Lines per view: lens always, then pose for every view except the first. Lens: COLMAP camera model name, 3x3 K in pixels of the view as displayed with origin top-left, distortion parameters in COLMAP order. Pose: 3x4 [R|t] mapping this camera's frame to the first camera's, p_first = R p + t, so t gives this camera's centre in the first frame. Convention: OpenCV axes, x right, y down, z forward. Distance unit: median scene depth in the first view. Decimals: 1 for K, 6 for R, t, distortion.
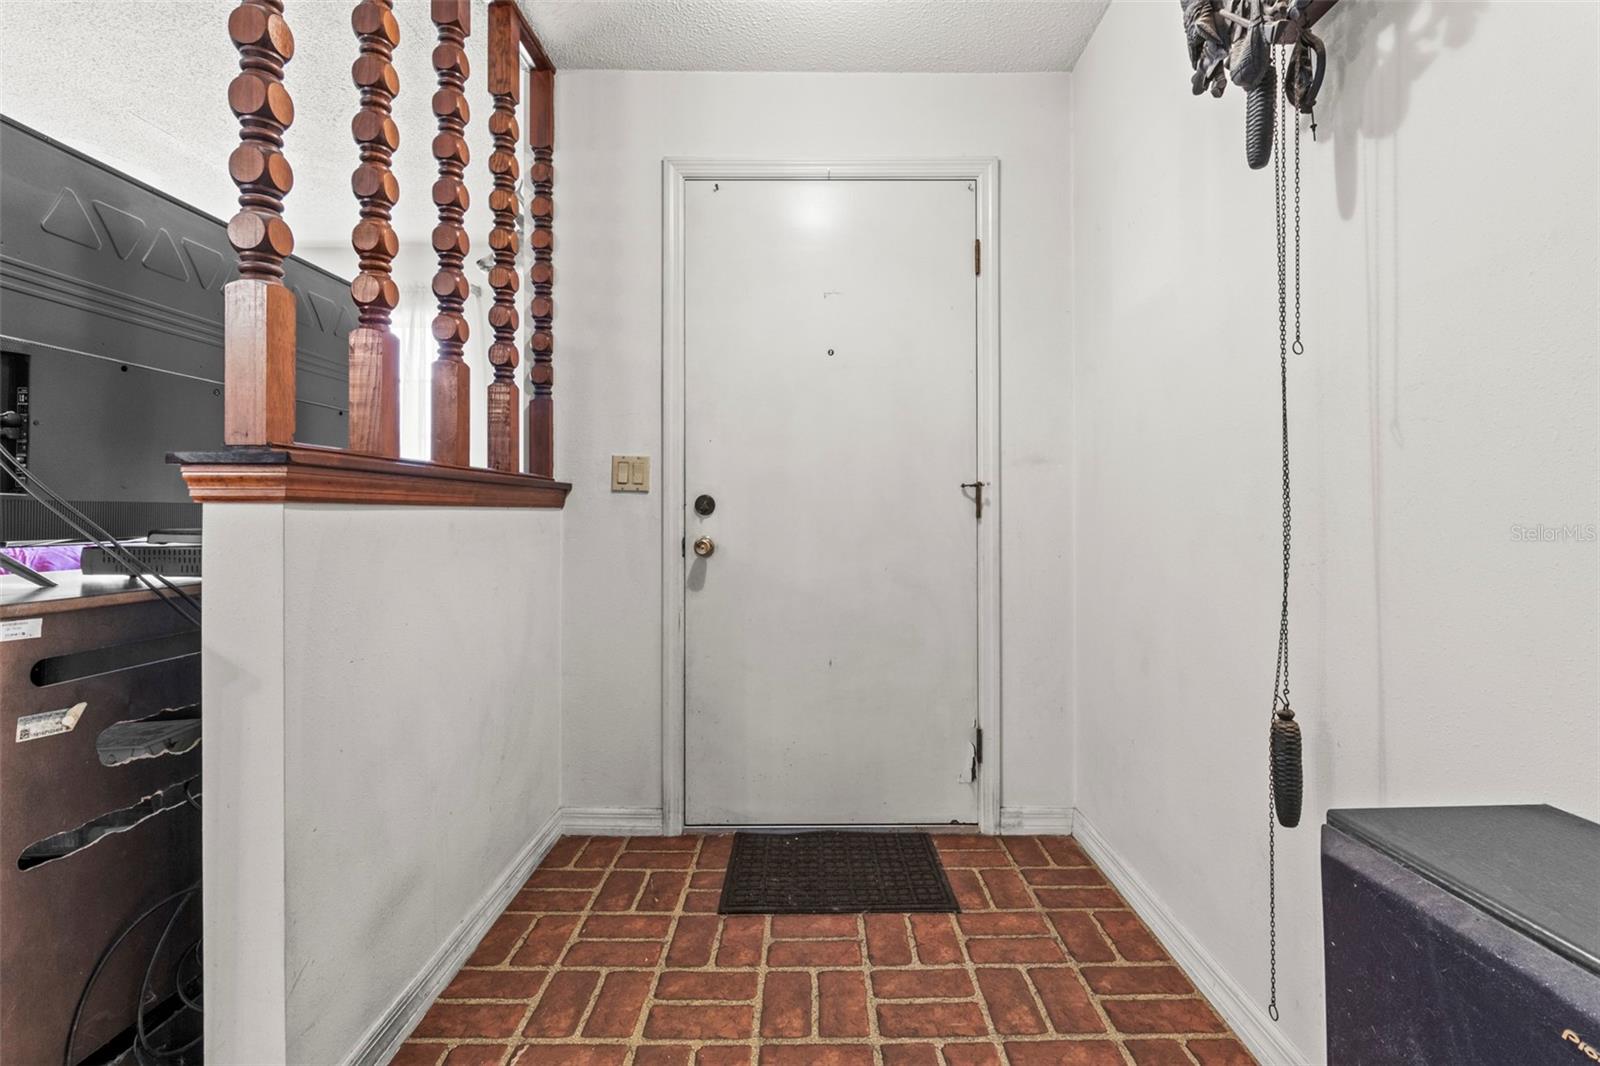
lens RADIAL K [[743.3, 0, 815.0], [0, 743.3, 502.5], [0, 0, 1]] dist [0.003848, -0.000186]
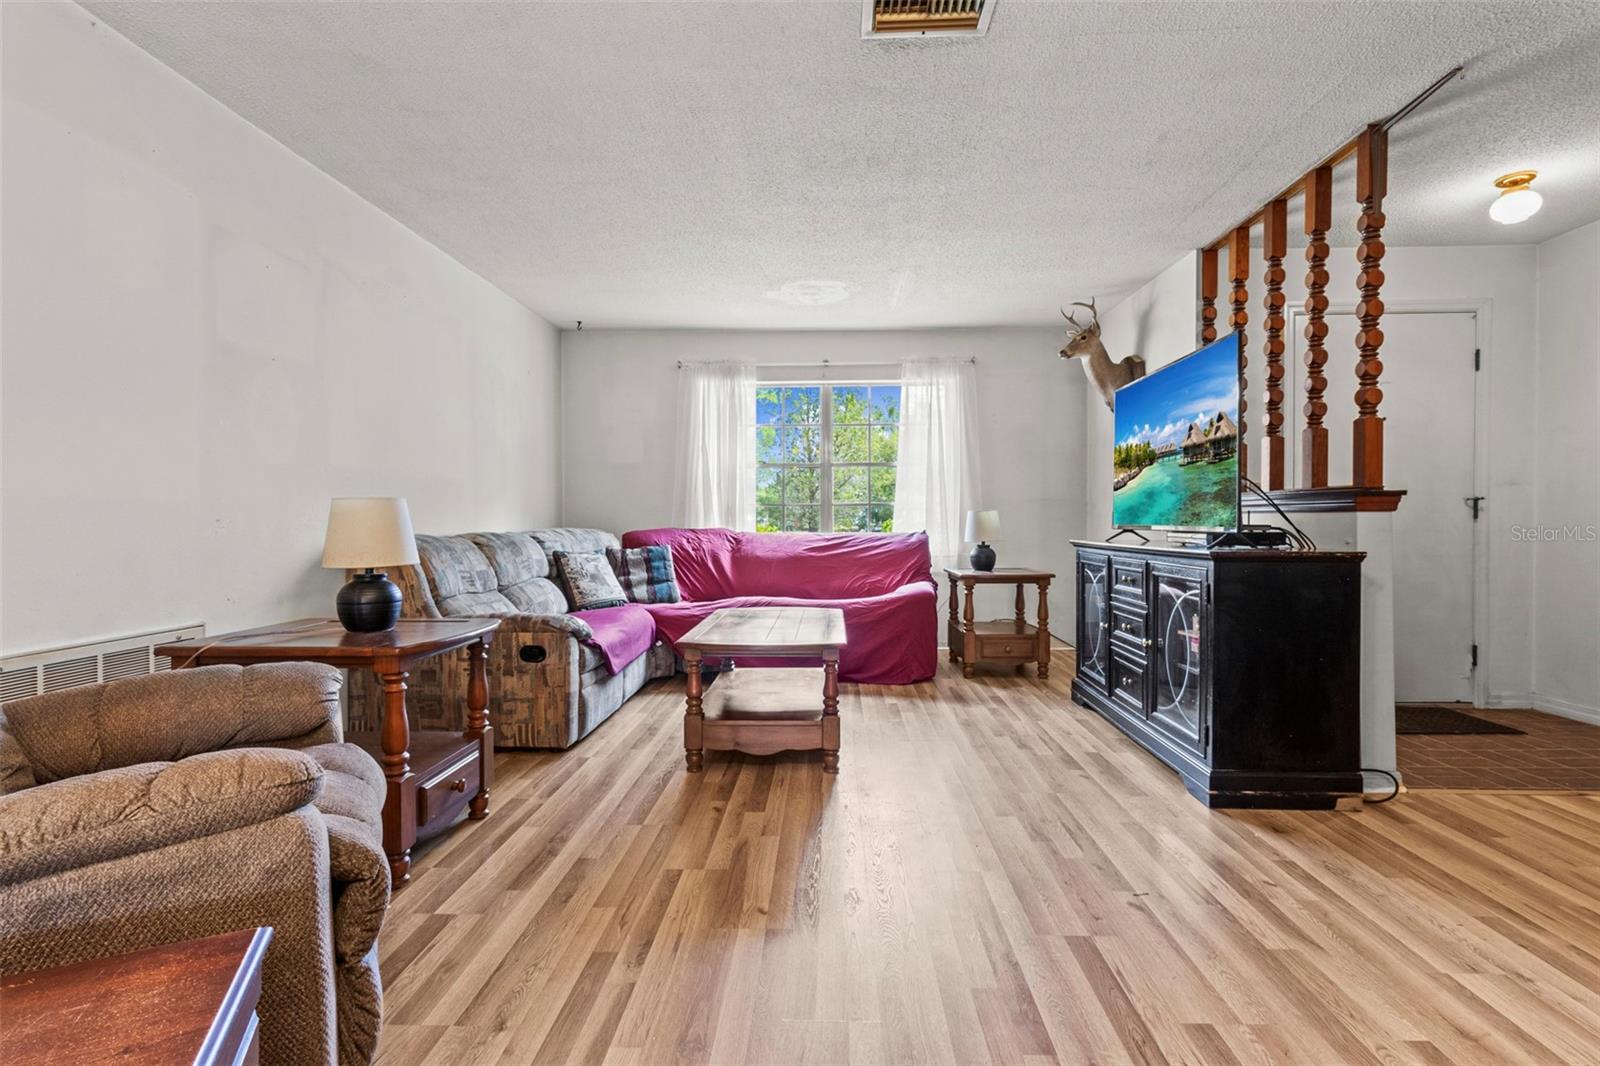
lens RADIAL K [[743.3, 0, 815.0], [0, 743.3, 527.7], [0, 0, 1]] dist [0.003848, -0.000186]
pose [[0.999959, -0.004436, -0.007944, -1.507785], [0.004627, 0.999696, 0.024209, -0.007563], [0.007834, -0.024245, 0.999675, -0.814535]]
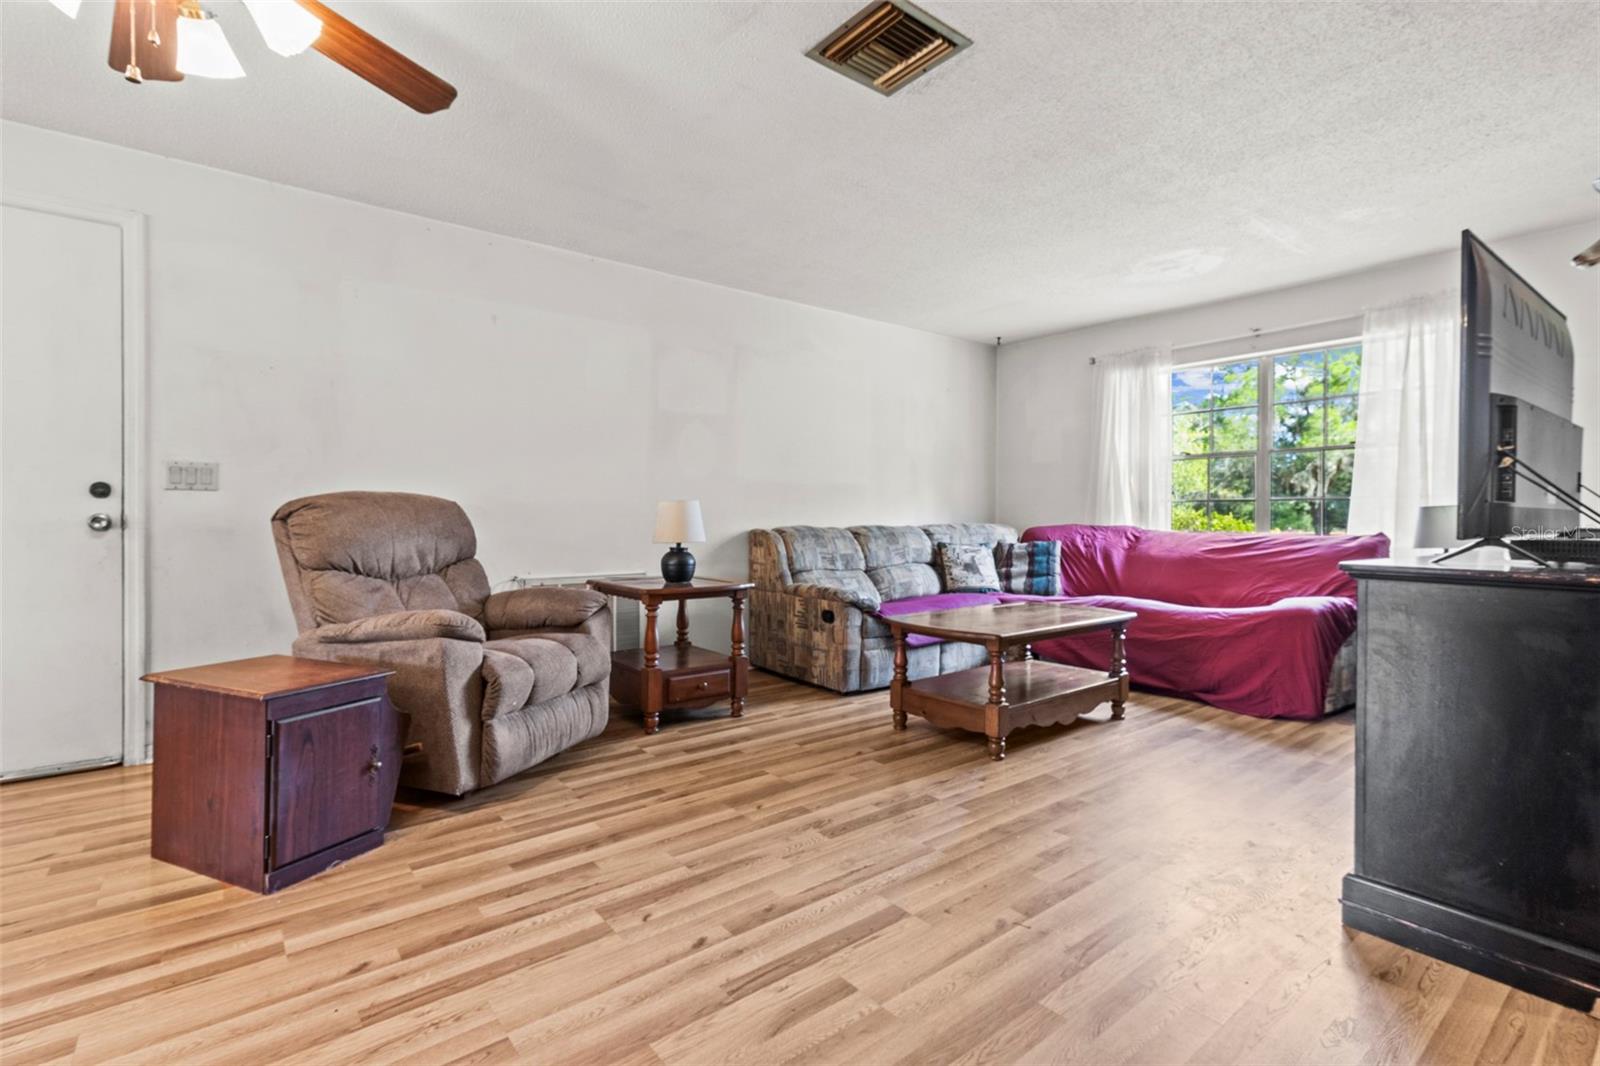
lens RADIAL K [[743.3, 0, 809.6], [0, 743.3, 520.1], [0, 0, 1]] dist [0.003848, -0.000186]
pose [[0.641449, 0.005103, -0.767148, -0.529029], [0.007934, 0.999880, 0.013285, -0.002800], [0.767124, -0.014608, 0.641332, -0.614717]]
